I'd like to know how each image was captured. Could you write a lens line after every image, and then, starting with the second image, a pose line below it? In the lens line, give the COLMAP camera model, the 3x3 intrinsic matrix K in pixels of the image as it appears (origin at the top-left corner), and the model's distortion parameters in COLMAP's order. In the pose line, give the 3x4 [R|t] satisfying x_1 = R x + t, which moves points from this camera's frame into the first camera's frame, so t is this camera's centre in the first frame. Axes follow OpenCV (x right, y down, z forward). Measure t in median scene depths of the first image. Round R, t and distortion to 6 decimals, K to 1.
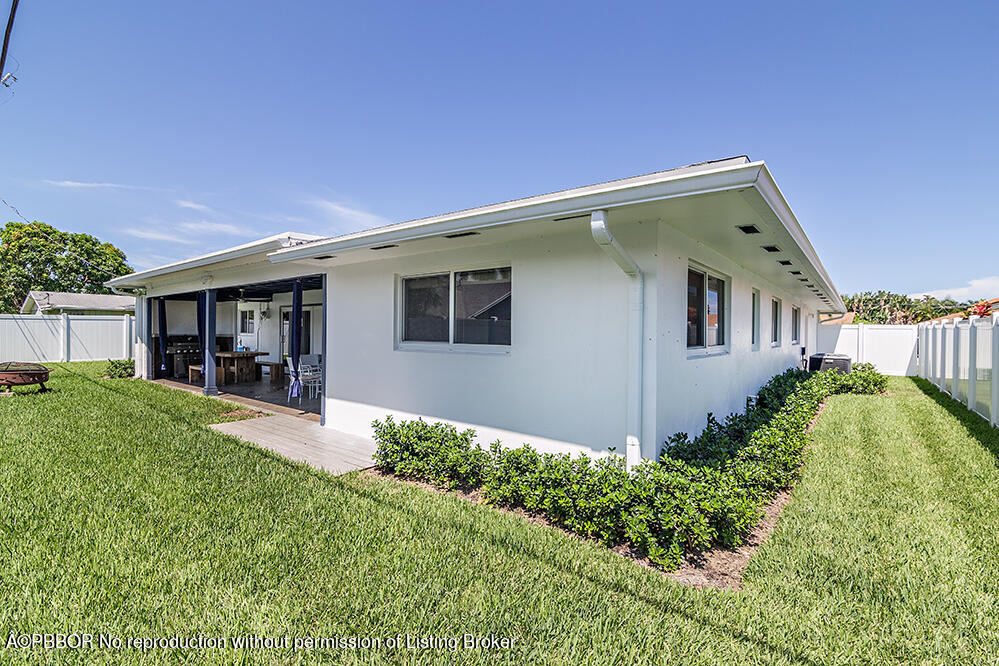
lens RADIAL K [[478.7, 0, 530.0], [0, 478.7, 335.3], [0, 0, 1]] dist [-0.012780, -0.002376]
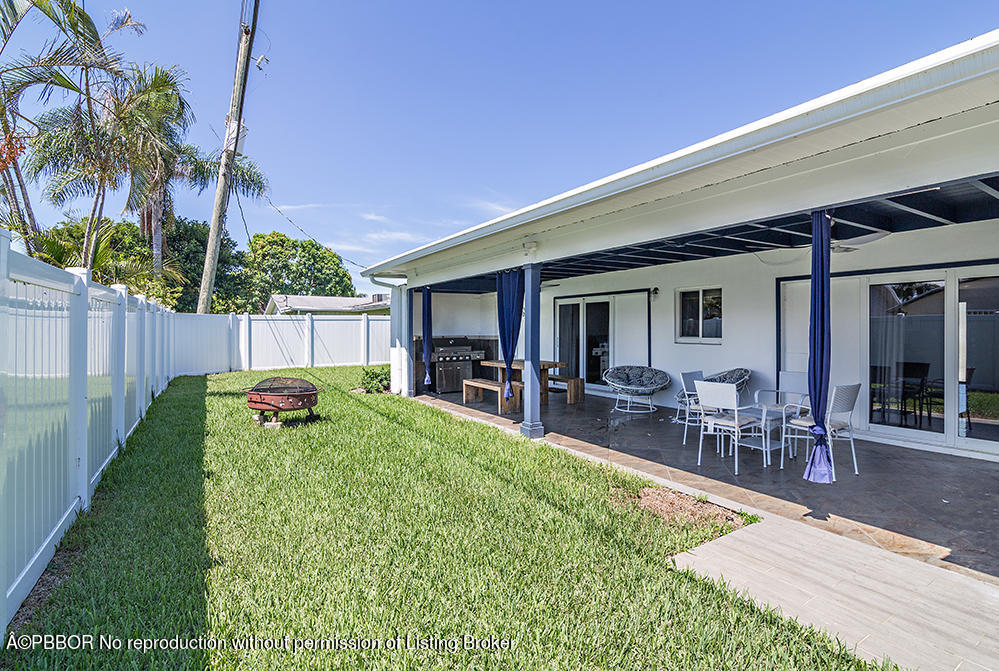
lens RADIAL K [[478.7, 0, 493.4], [0, 478.7, 328.3], [0, 0, 1]] dist [-0.012780, -0.002376]
pose [[0.933208, -0.015945, -0.358984, -0.320328], [0.015229, 0.999872, -0.004821, -0.008110], [0.359015, -0.000968, 0.933331, 0.261769]]
